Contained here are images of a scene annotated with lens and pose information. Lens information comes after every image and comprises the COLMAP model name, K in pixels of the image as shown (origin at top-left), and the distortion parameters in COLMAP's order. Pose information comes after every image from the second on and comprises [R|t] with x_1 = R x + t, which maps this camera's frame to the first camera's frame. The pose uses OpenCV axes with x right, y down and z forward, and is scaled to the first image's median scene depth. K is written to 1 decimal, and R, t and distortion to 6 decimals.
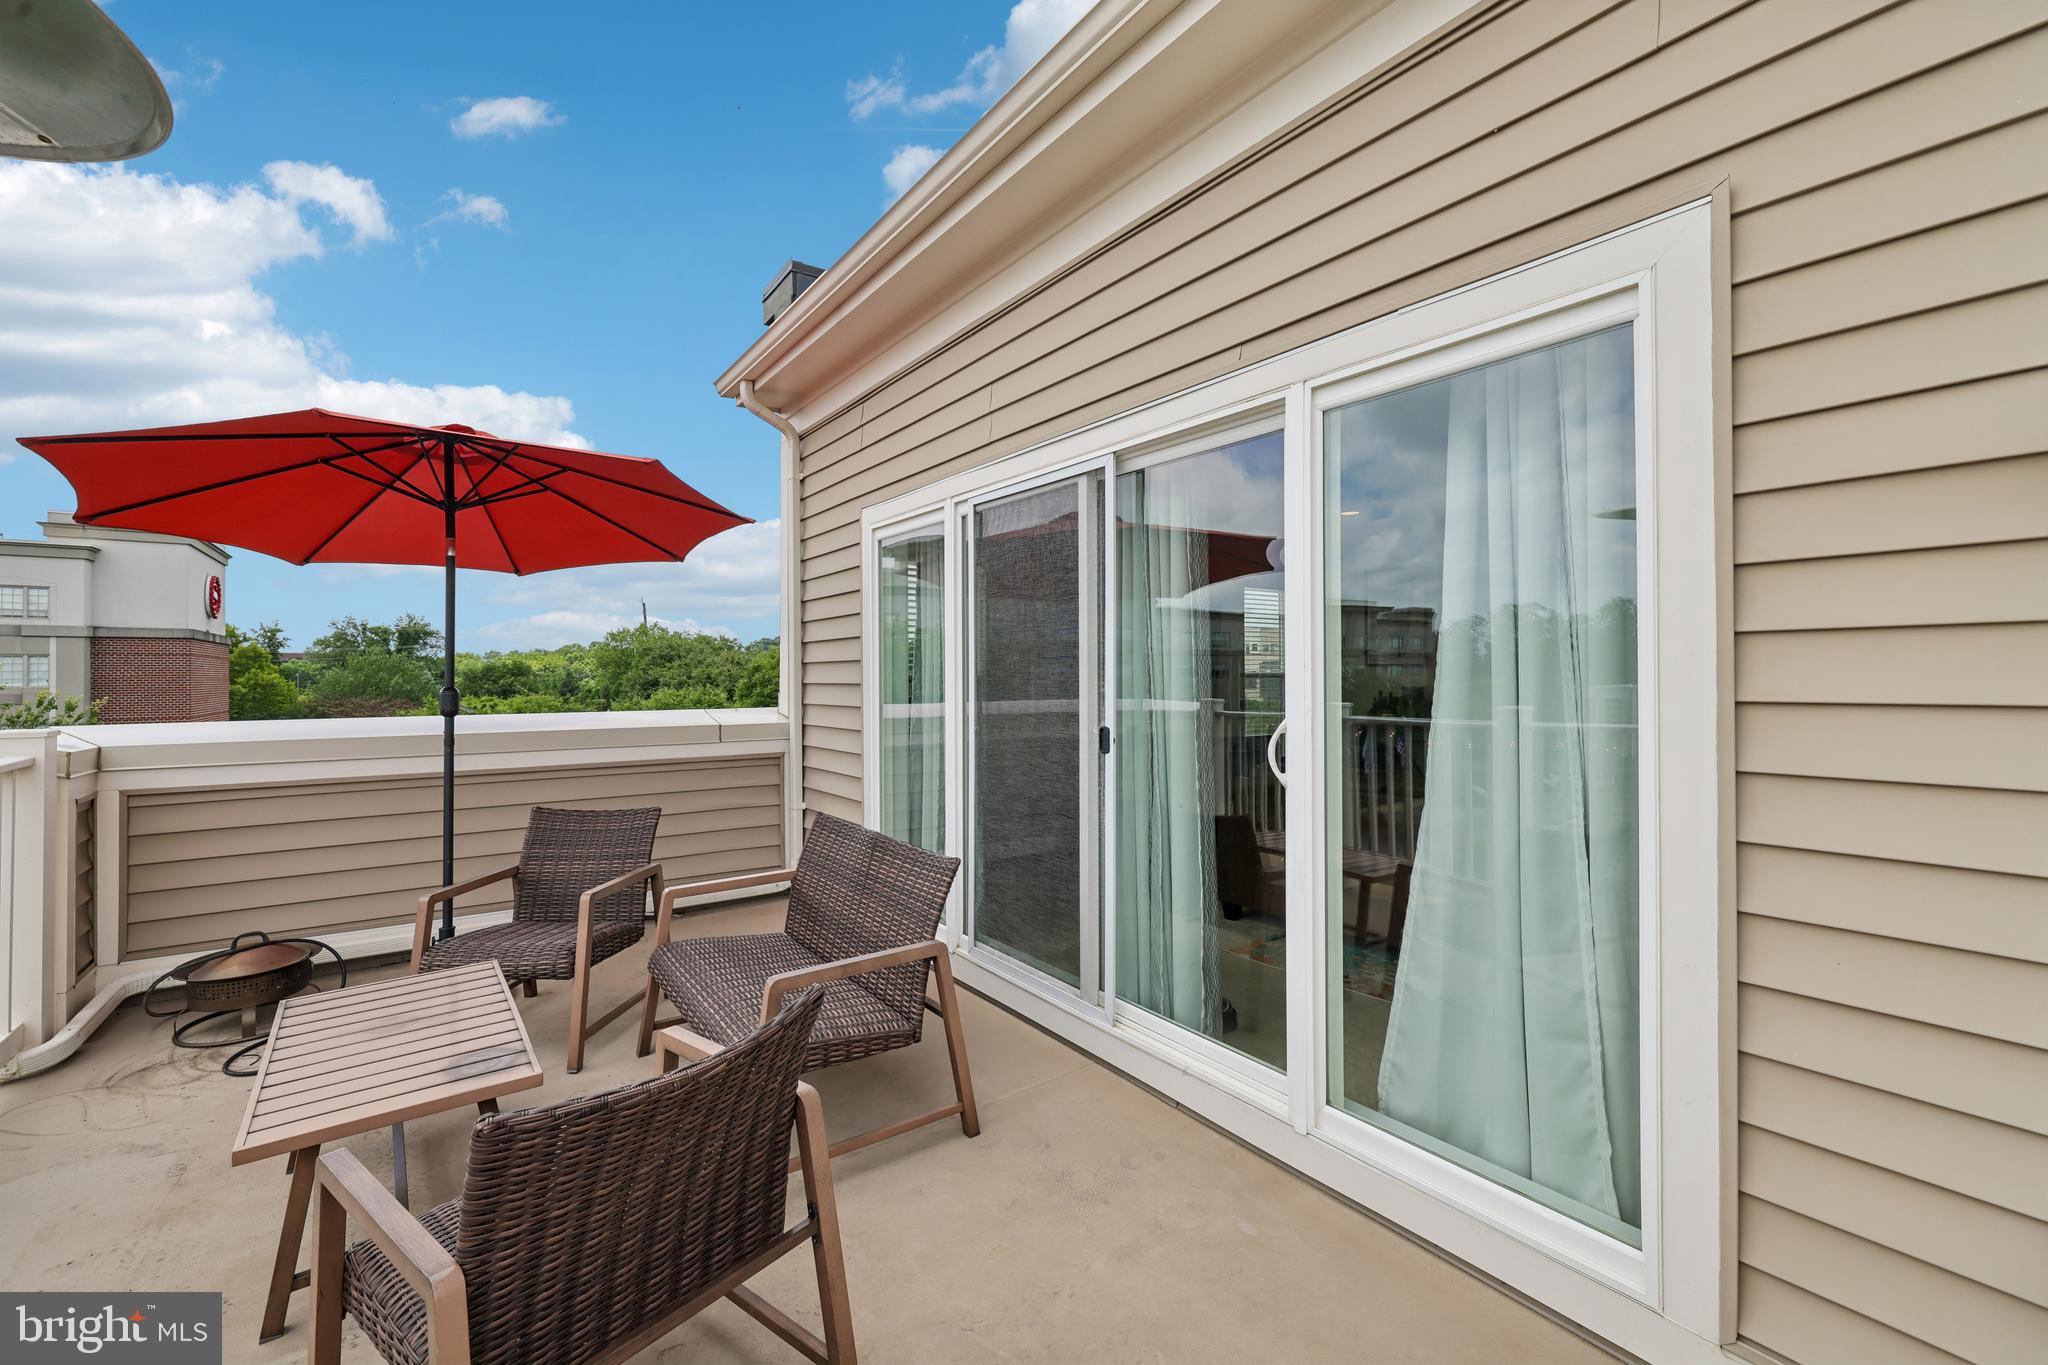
lens RADIAL K [[867.3, 0, 1016.7], [0, 867.3, 681.9], [0, 0, 1]] dist [0.001844, 0.000399]
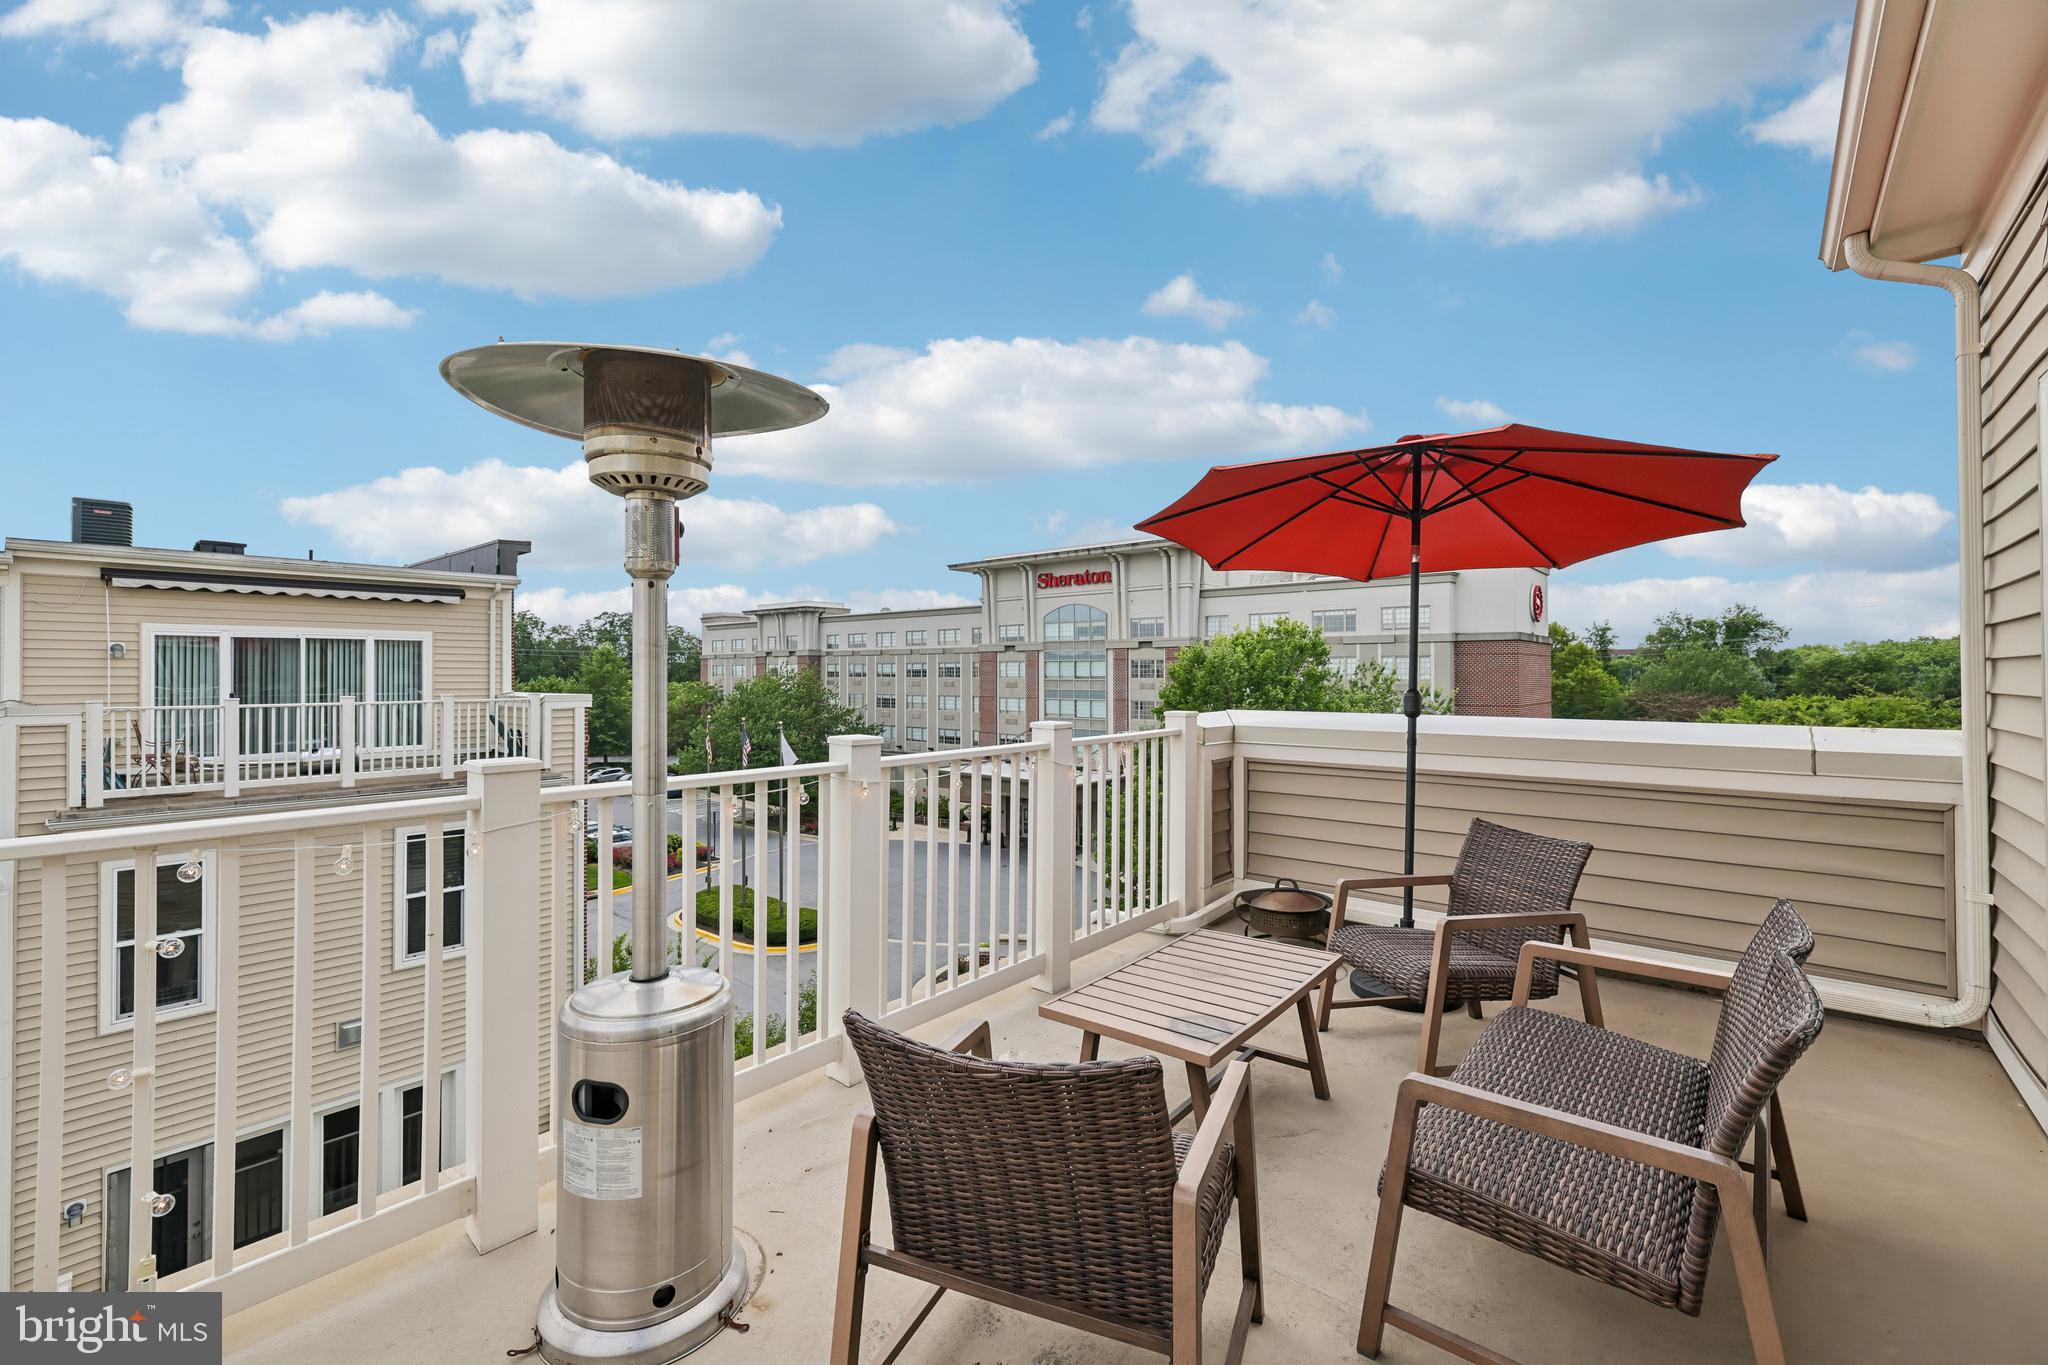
lens RADIAL K [[867.3, 0, 1016.2], [0, 867.3, 668.0], [0, 0, 1]] dist [0.001844, 0.000399]
pose [[0.242667, -0.000164, -0.970110, 0.169671], [-0.009279, 0.999954, -0.002490, -0.007907], [0.970065, 0.009606, 0.242655, 0.201931]]
